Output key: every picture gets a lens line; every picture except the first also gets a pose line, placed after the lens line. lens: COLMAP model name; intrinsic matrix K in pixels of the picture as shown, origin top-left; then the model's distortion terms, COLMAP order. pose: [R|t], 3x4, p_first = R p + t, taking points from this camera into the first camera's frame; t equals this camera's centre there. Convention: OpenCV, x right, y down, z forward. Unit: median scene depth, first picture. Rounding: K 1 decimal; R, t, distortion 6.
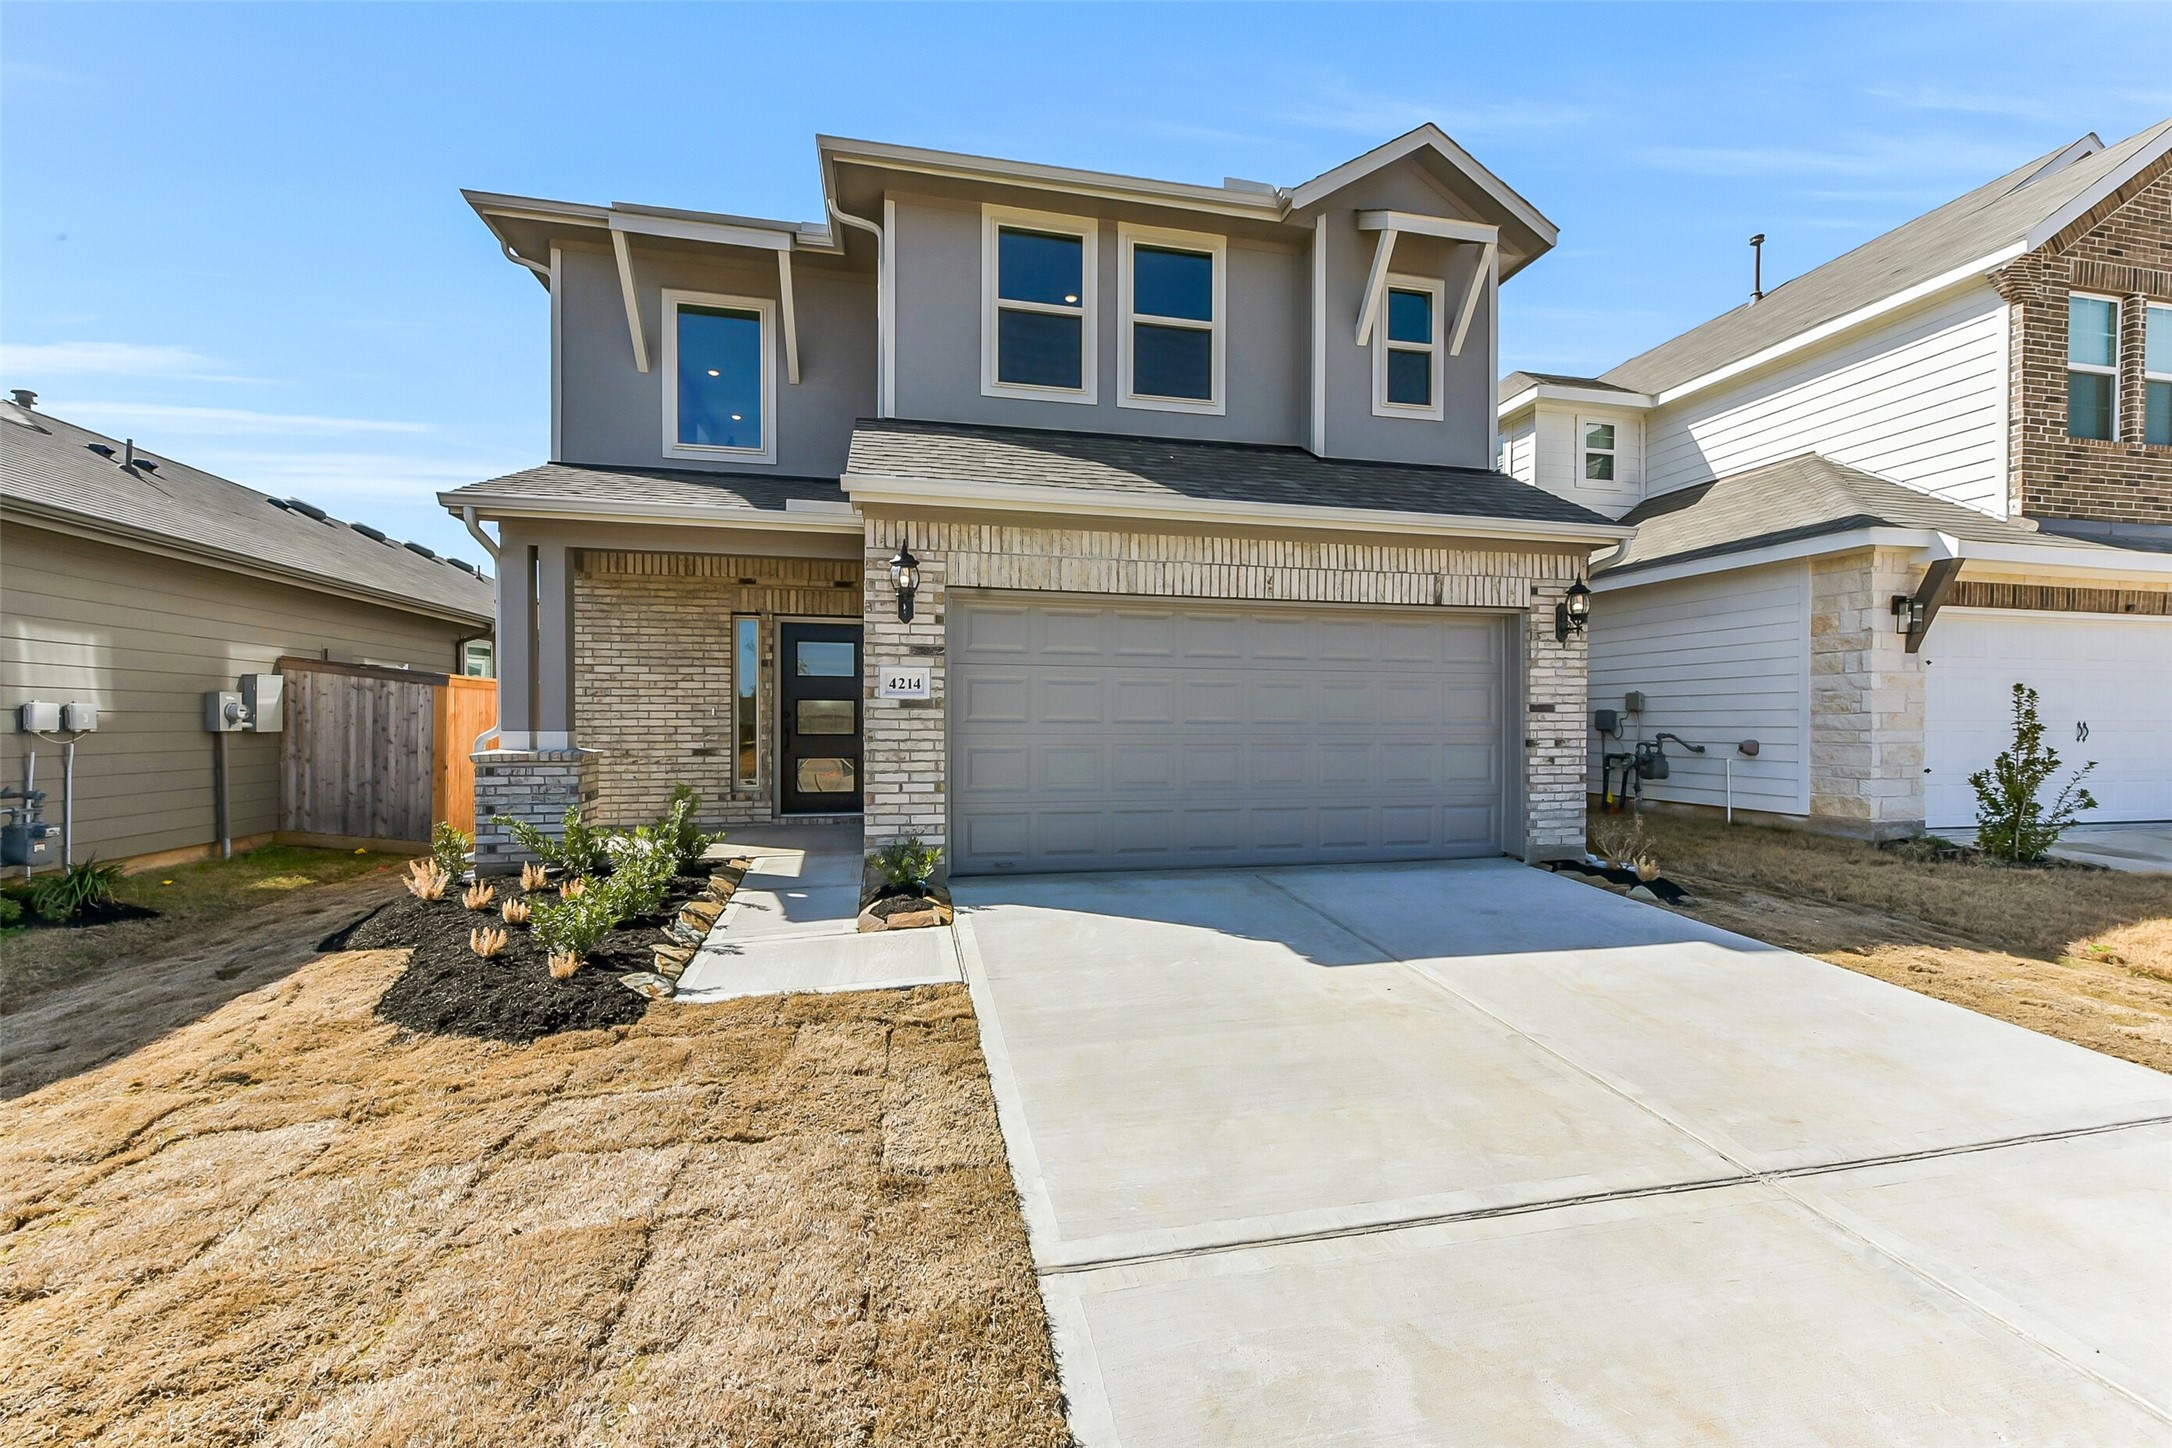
lens RADIAL K [[842.8, 0, 1087.0], [0, 842.8, 723.9], [0, 0, 1]] dist [0.005908, -0.001355]
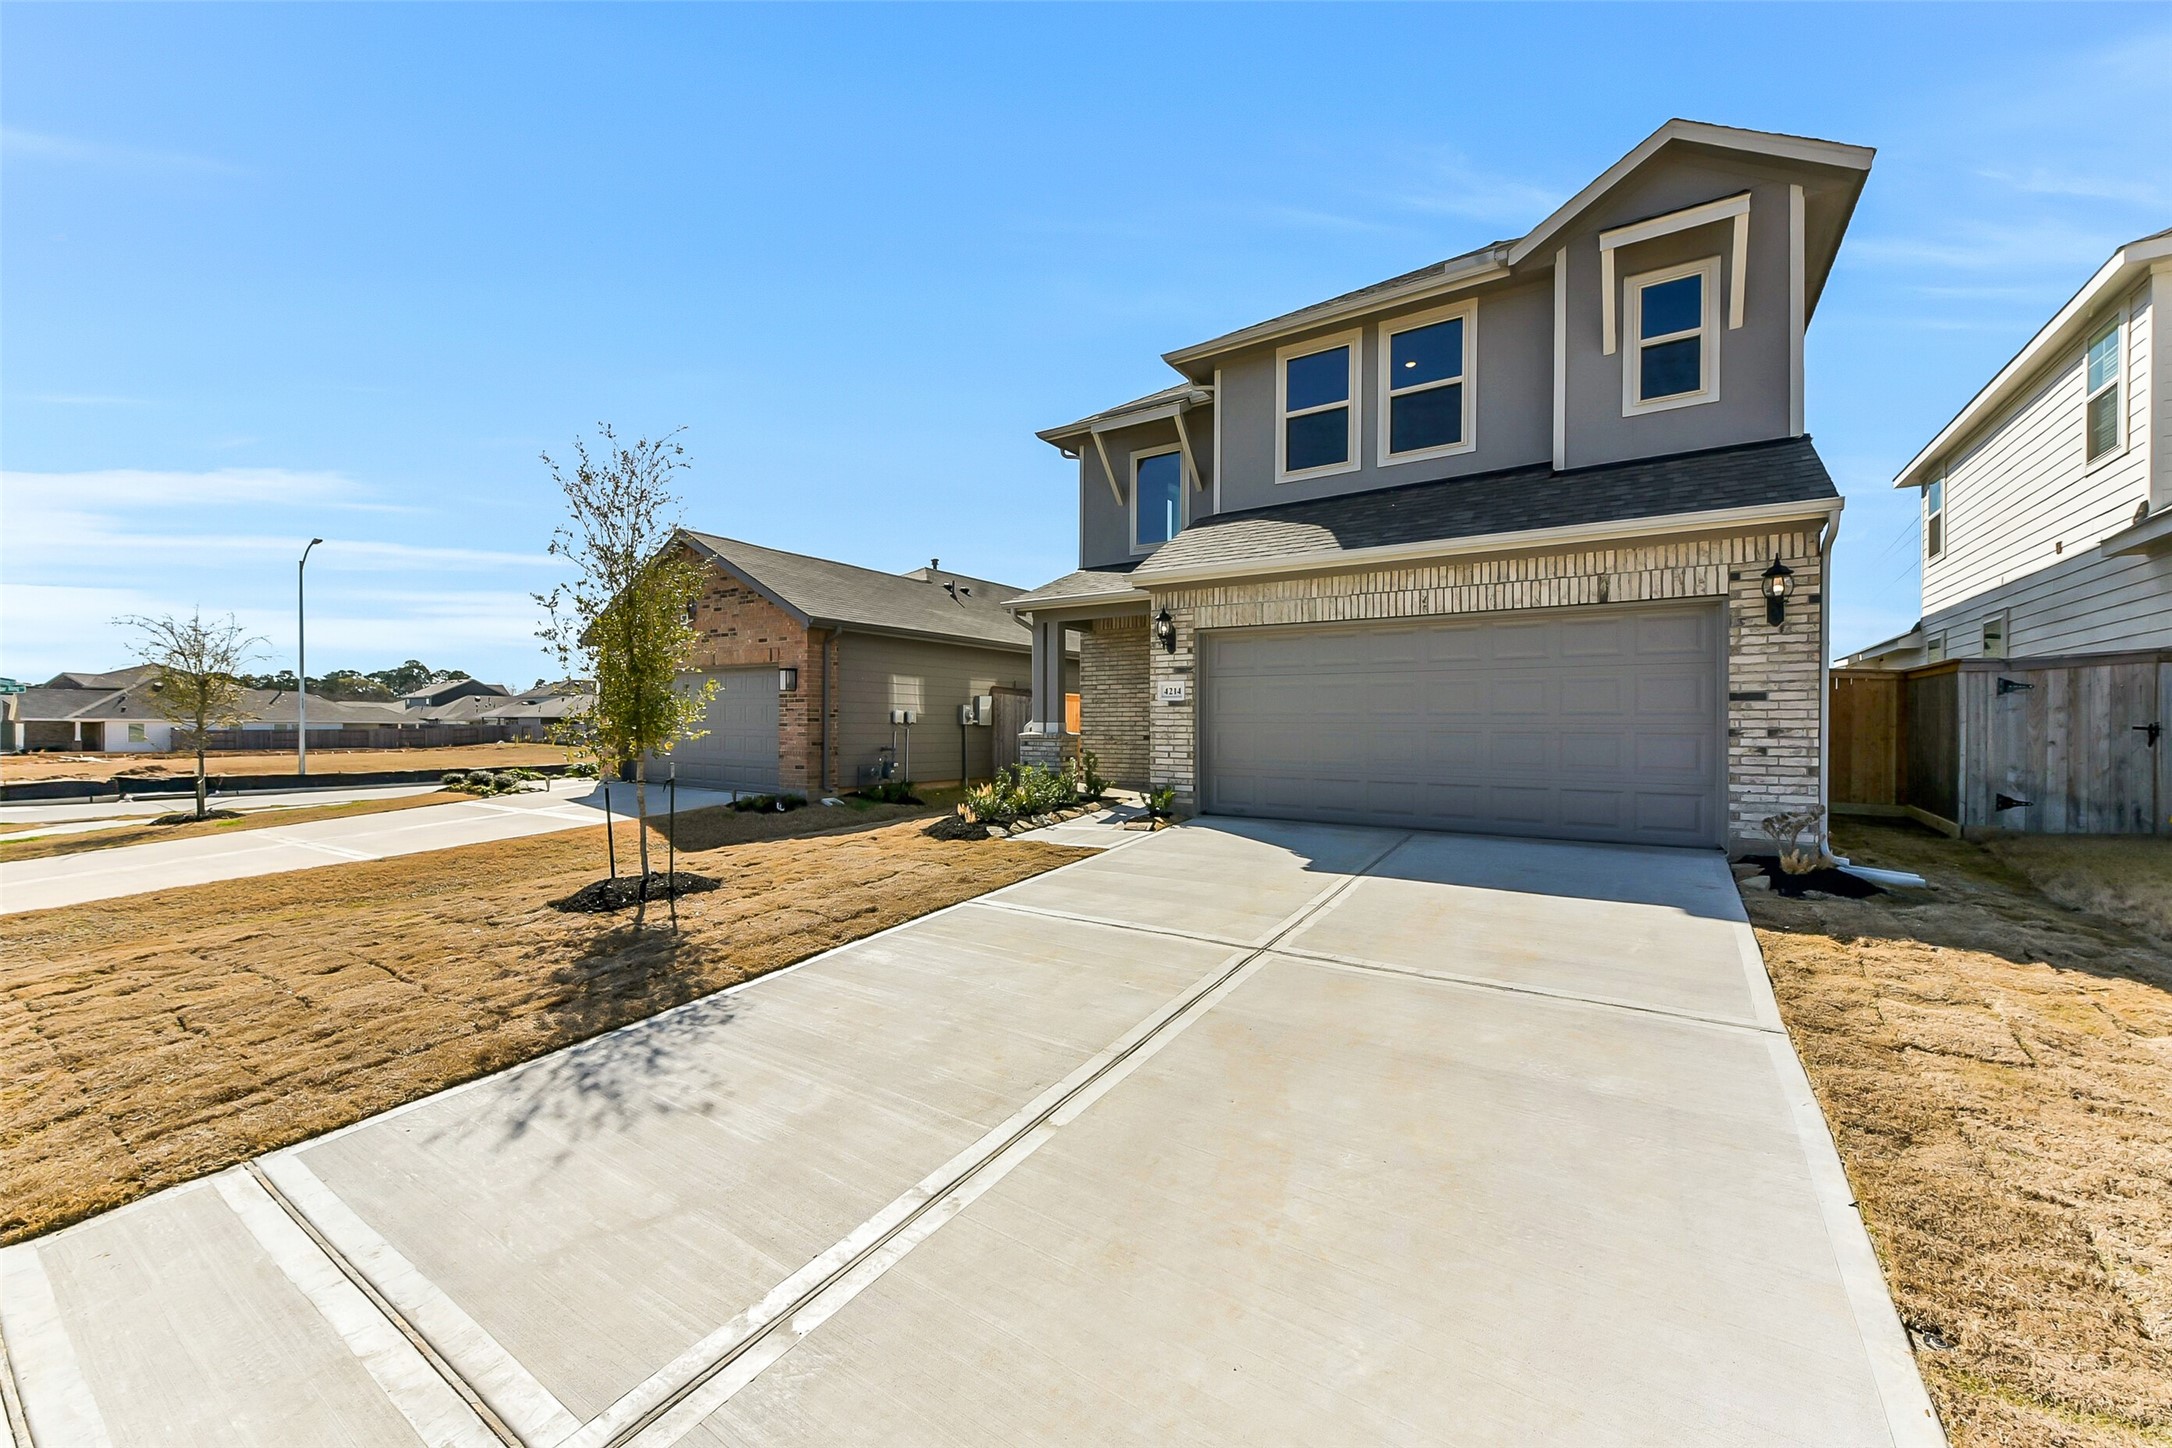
lens RADIAL K [[842.8, 0, 1087.2], [0, 842.8, 725.4], [0, 0, 1]] dist [0.005908, -0.001355]
pose [[0.696623, -0.000388, -0.717437, 0.706840], [-0.006458, 0.999956, -0.006811, 0.025893], [0.717408, 0.009378, 0.696590, -0.213597]]
